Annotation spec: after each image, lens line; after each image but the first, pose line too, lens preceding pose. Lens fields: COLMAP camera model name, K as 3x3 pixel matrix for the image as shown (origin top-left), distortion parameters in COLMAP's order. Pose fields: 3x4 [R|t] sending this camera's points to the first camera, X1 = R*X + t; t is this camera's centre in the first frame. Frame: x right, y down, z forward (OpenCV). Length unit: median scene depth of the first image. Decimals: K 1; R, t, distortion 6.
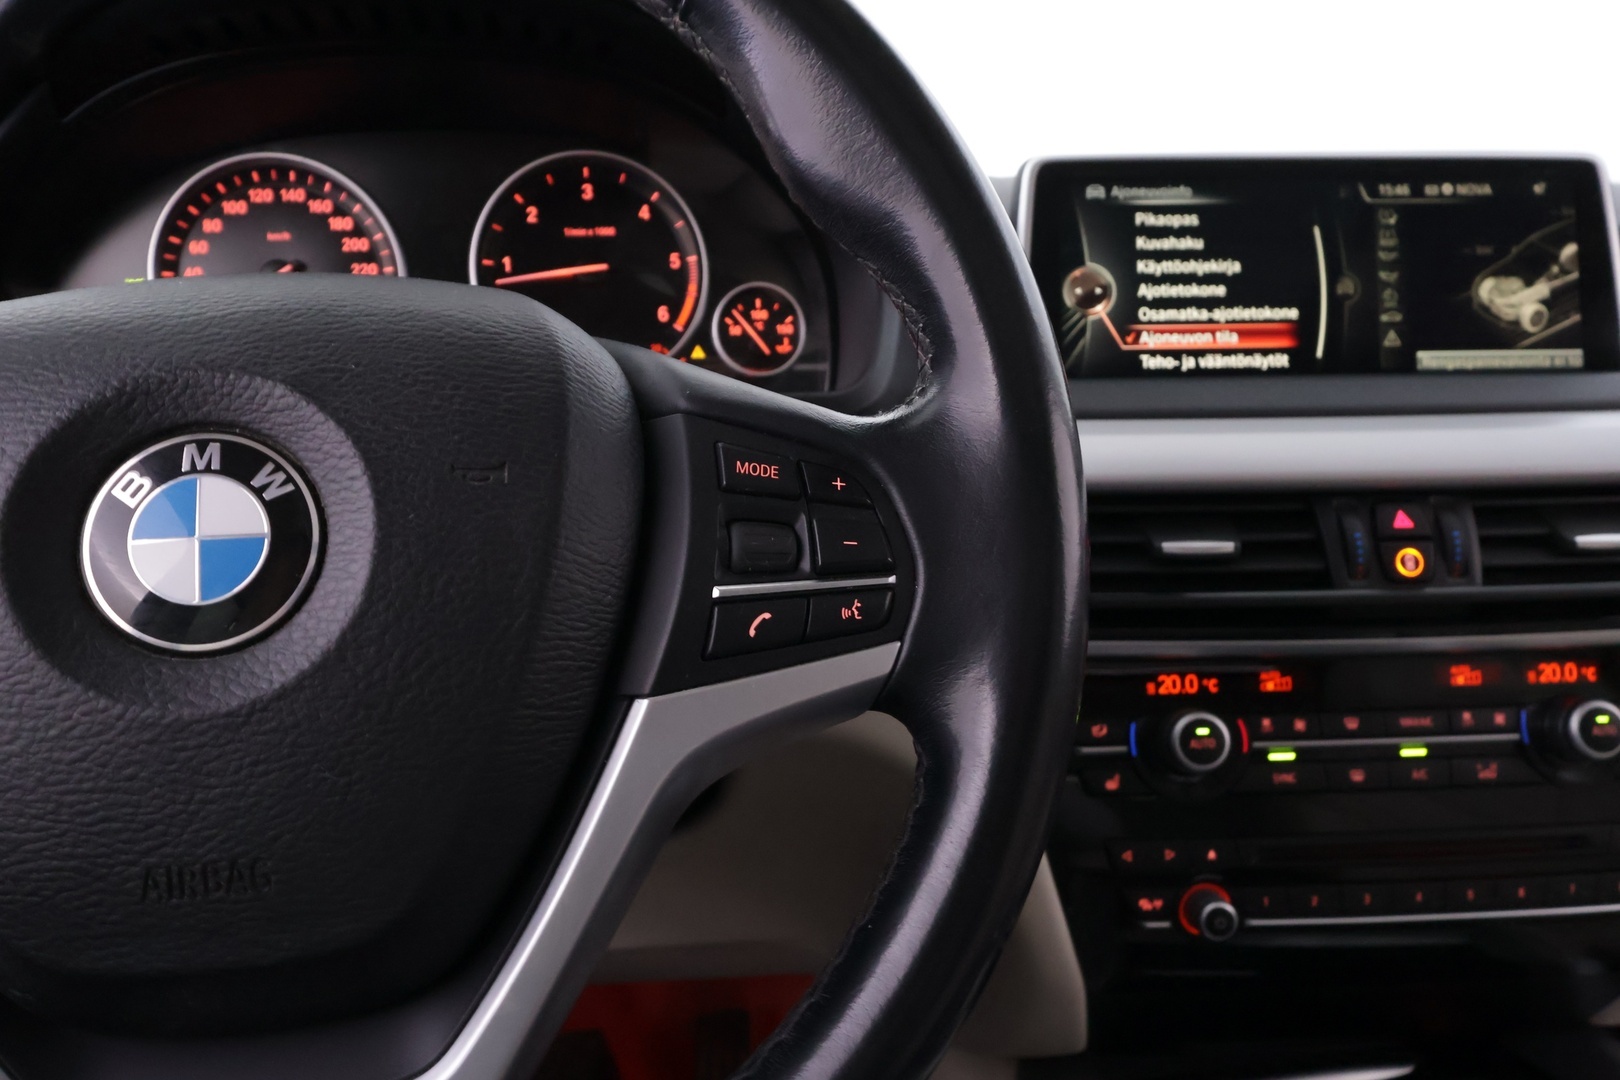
lens RADIAL K [[1229.9, 0, 794.4], [0, 1229.9, 546.6], [0, 0, 1]] dist [-0.011968, 0.012660]
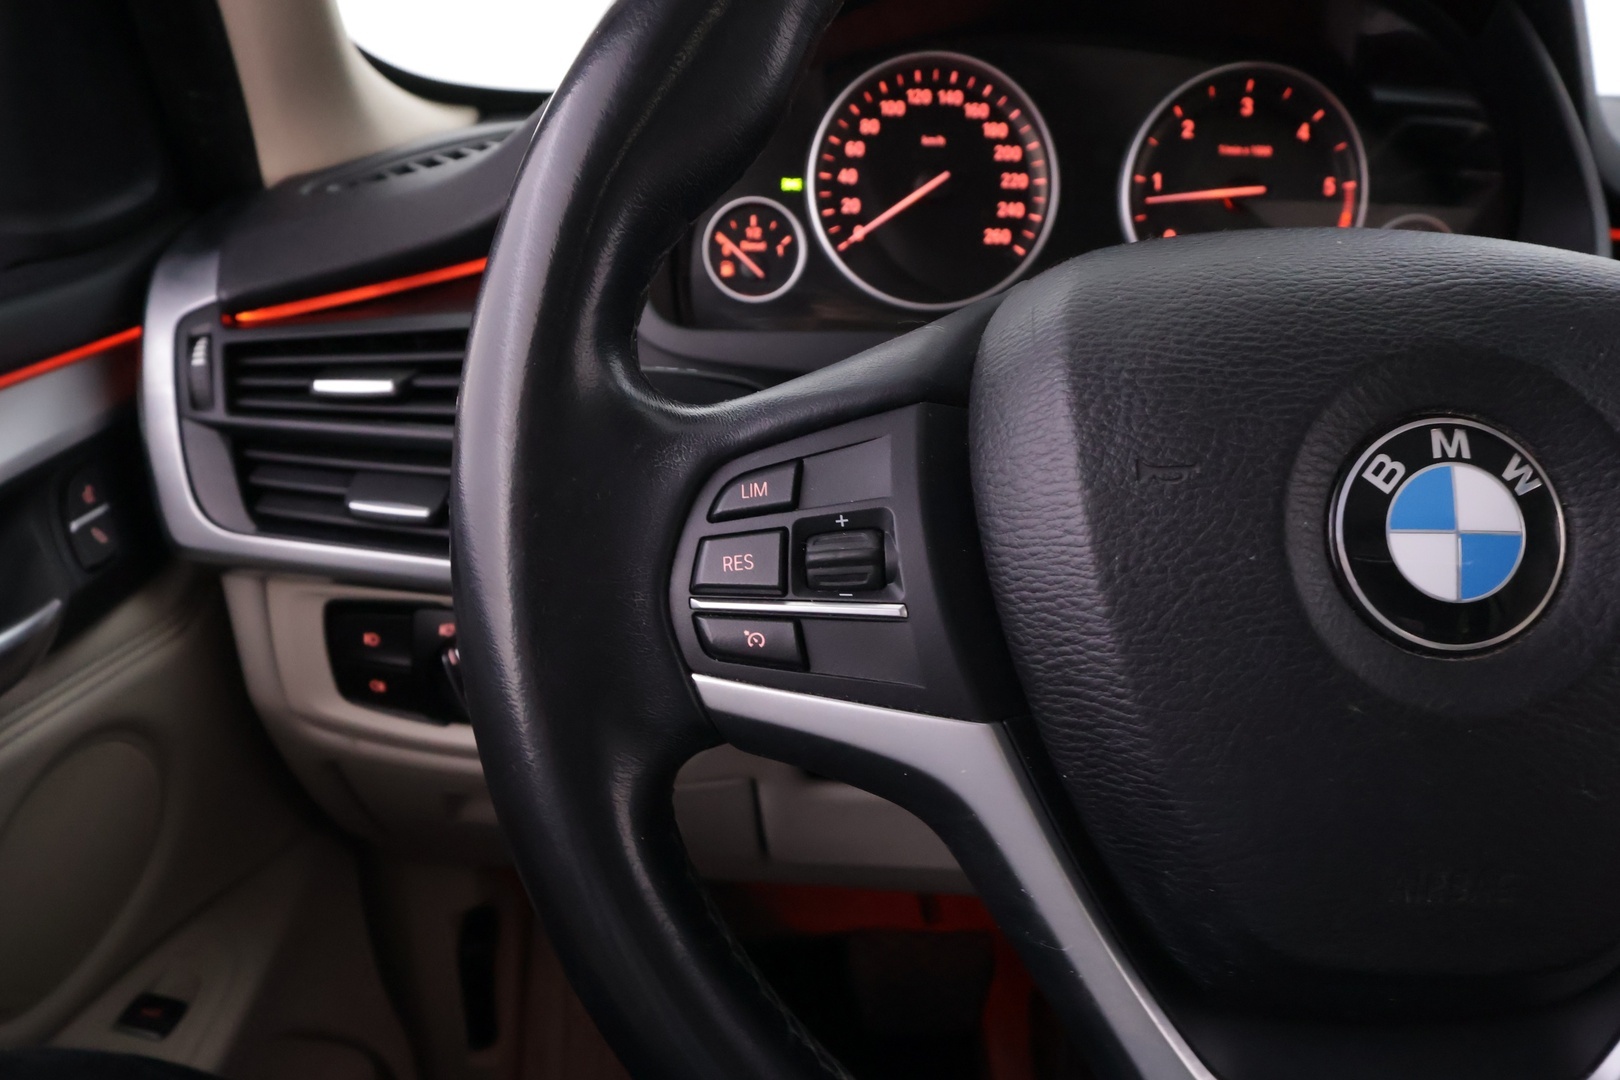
lens RADIAL K [[1229.9, 0, 804.7], [0, 1229.9, 556.8], [0, 0, 1]] dist [-0.011968, 0.012660]
pose [[0.989374, 0.088317, -0.115493, -0.377741], [-0.076308, 0.991586, 0.104568, -0.021069], [0.123757, -0.094644, 0.987789, 0.000557]]
